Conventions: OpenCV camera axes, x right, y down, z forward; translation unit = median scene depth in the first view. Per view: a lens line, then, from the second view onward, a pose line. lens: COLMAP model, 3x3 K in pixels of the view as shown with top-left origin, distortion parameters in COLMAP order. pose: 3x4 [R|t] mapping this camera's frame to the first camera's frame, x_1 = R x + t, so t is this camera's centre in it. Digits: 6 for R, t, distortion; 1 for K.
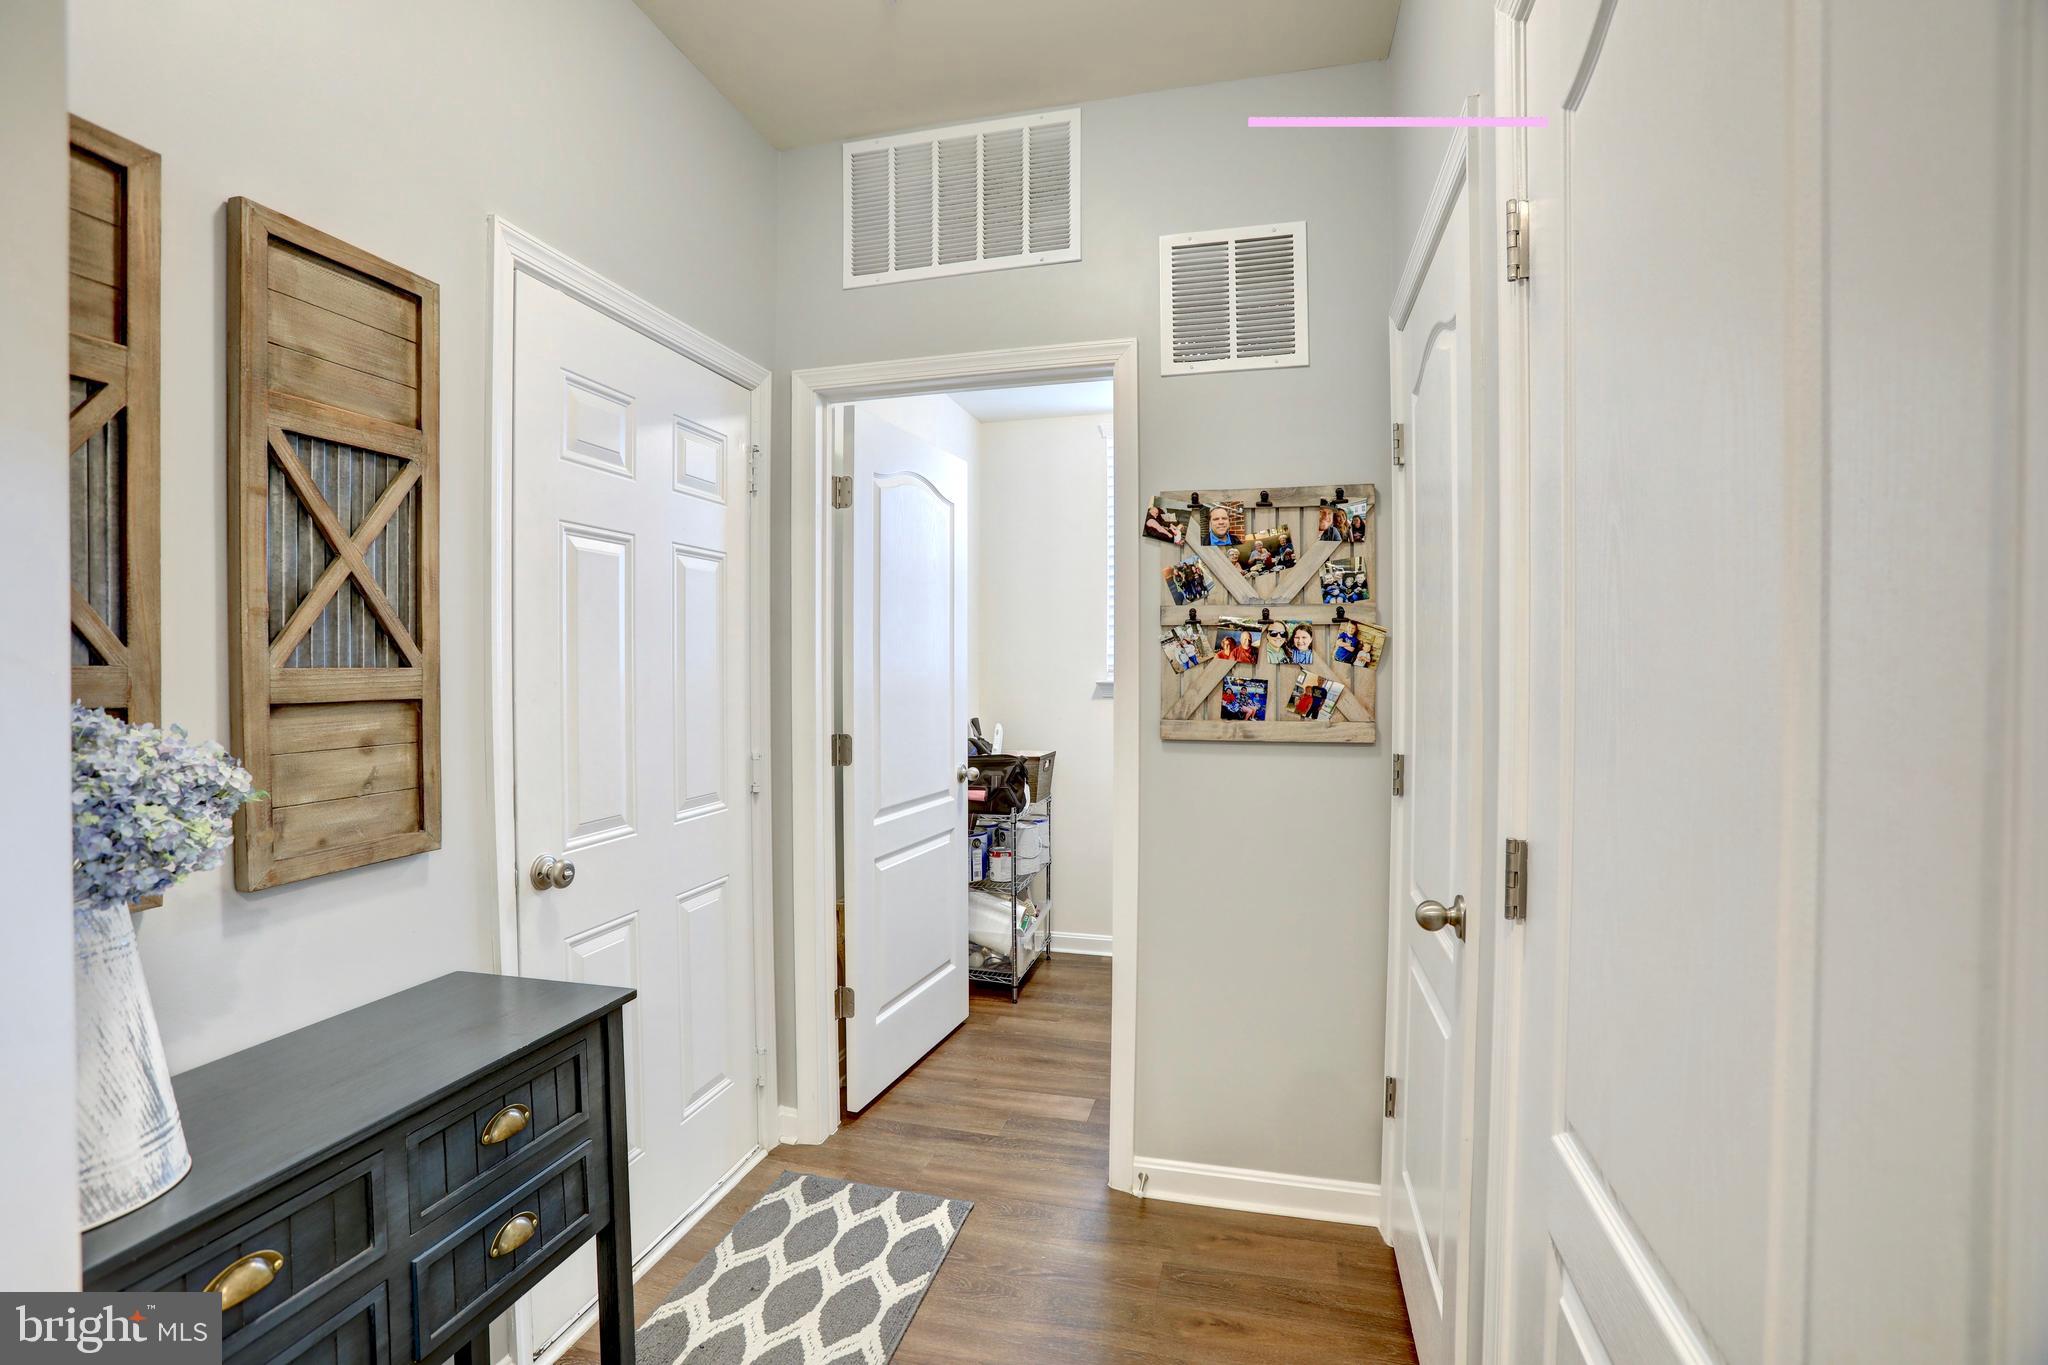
lens RADIAL K [[922.3, 0, 1030.8], [0, 922.3, 675.2], [0, 0, 1]] dist [-0.052246, 0.011028]
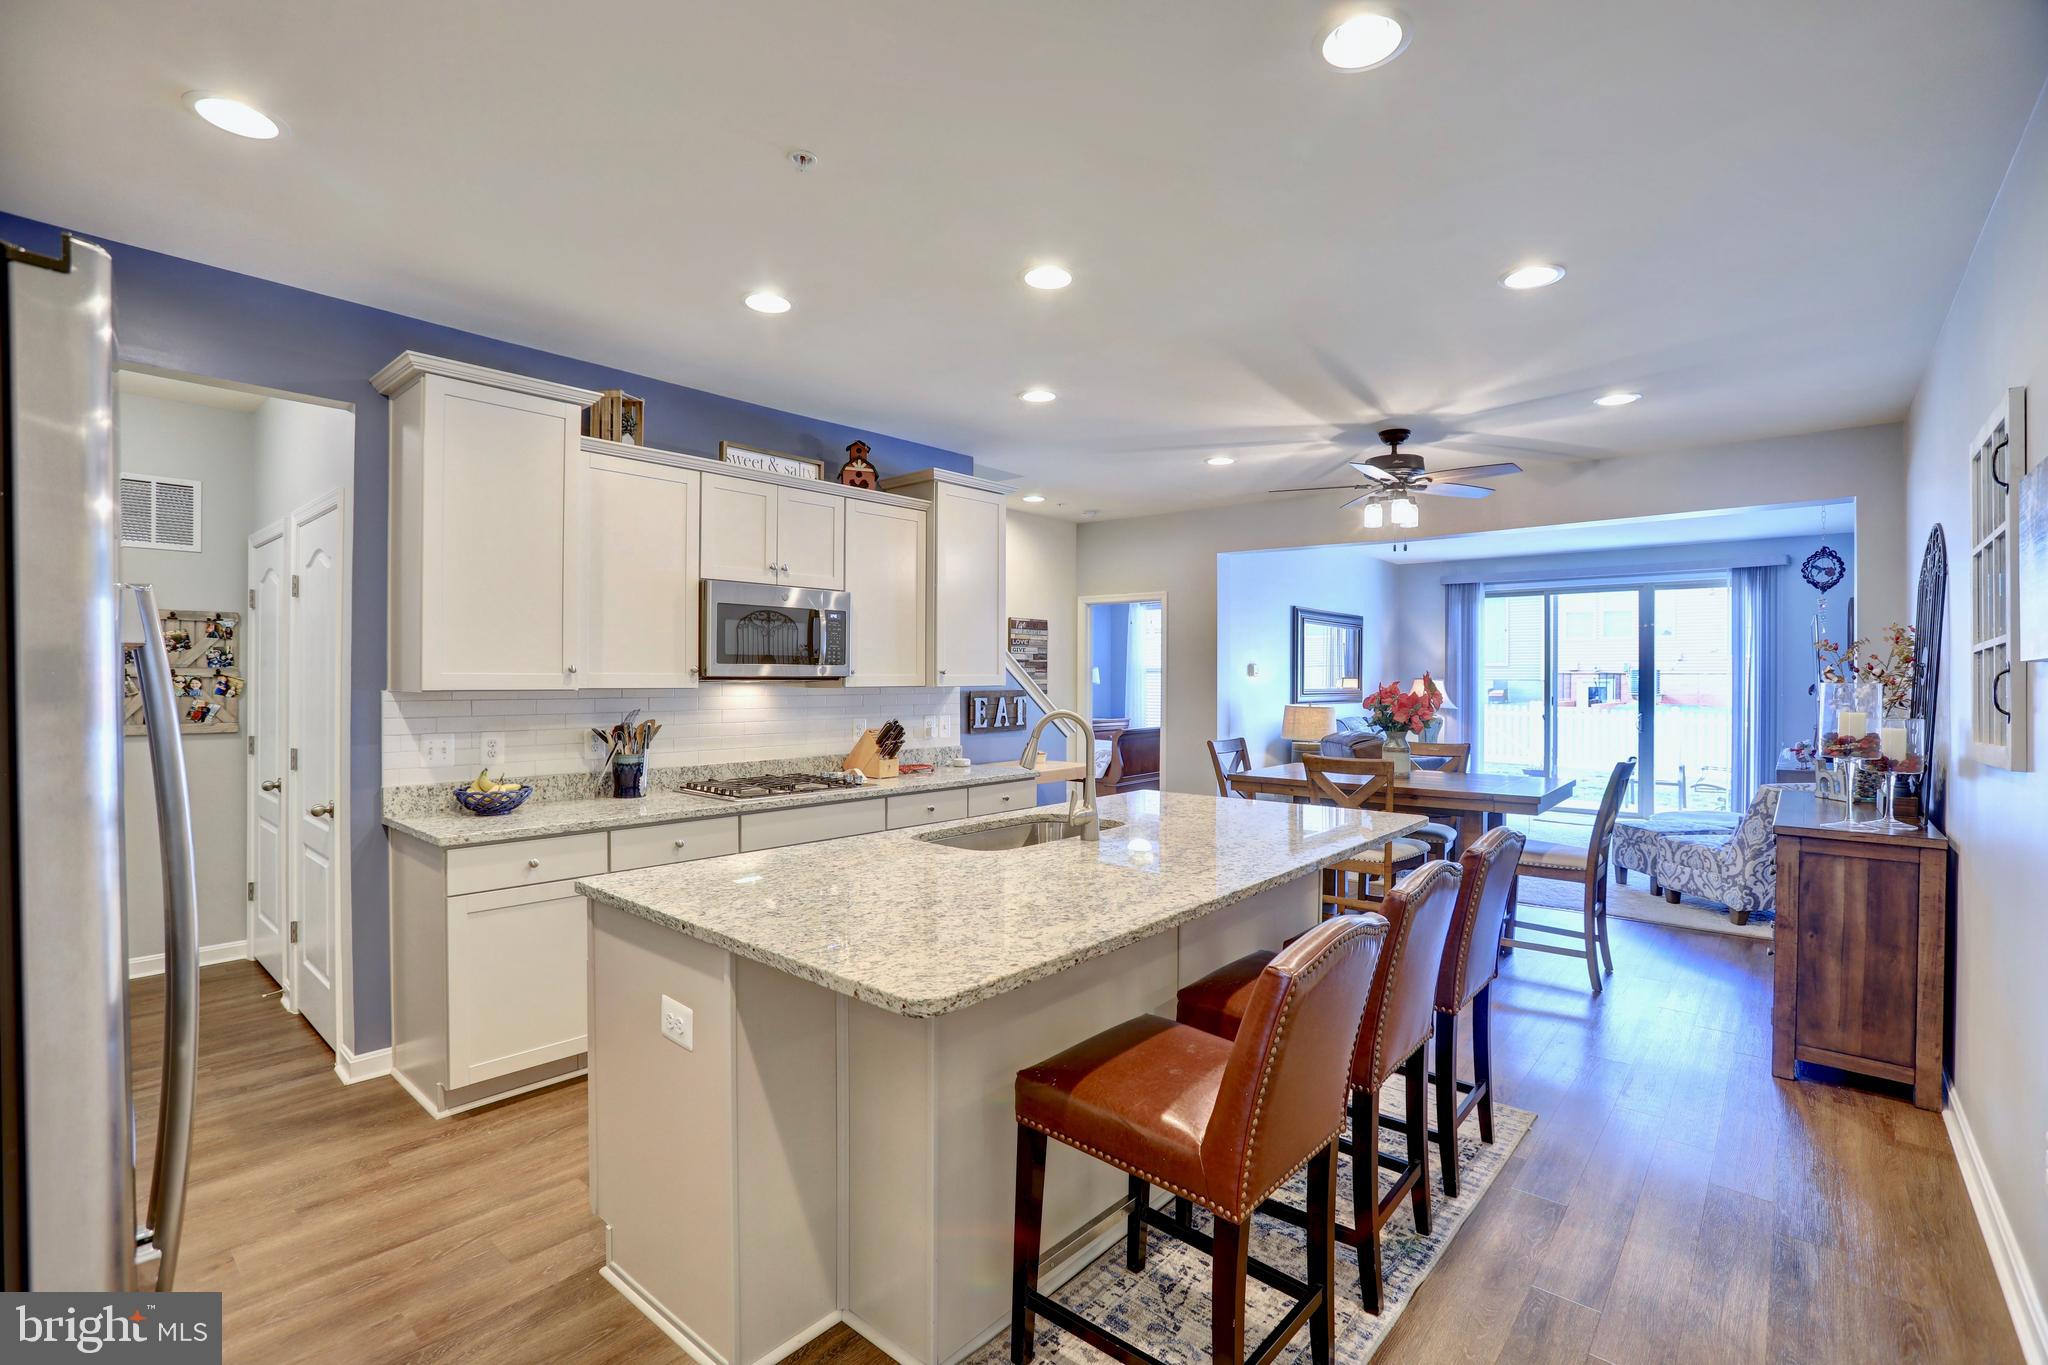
lens RADIAL K [[922.3, 0, 1043.6], [0, 922.3, 678.3], [0, 0, 1]] dist [-0.052246, 0.011028]
pose [[0.433585, 0.002587, 0.901109, -0.685159], [0.007194, 0.999954, -0.006332, -0.026408], [-0.901084, 0.009228, 0.433546, -1.609608]]
